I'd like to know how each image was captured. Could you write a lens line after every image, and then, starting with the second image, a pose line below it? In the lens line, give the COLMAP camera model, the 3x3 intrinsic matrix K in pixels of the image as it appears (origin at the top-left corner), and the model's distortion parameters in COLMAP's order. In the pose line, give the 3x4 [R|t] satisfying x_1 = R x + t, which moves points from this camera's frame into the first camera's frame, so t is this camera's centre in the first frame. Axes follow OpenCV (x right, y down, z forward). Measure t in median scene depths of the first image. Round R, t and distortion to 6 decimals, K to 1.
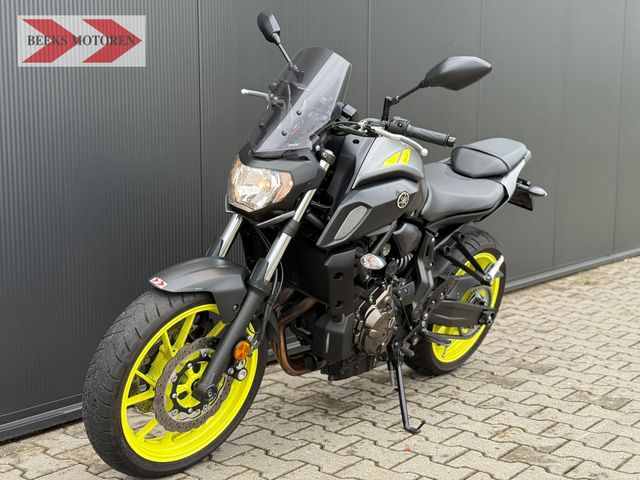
lens RADIAL K [[895.1, 0, 303.2], [0, 895.1, 238.1], [0, 0, 1]] dist [0.162677, -0.392008]
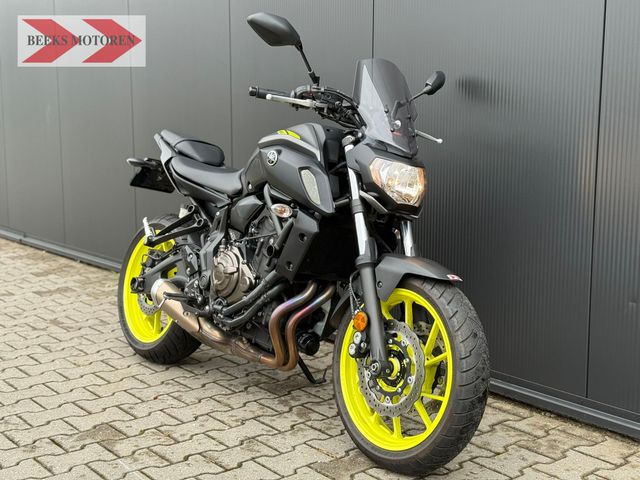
lens RADIAL K [[895.1, 0, 303.2], [0, 895.1, 238.1], [0, 0, 1]] dist [0.162677, -0.392008]
pose [[-0.231086, 0.141812, -0.962543, 1.063851], [-0.110105, 0.979153, 0.170694, -0.174446], [0.966683, 0.145426, -0.210654, 1.272968]]
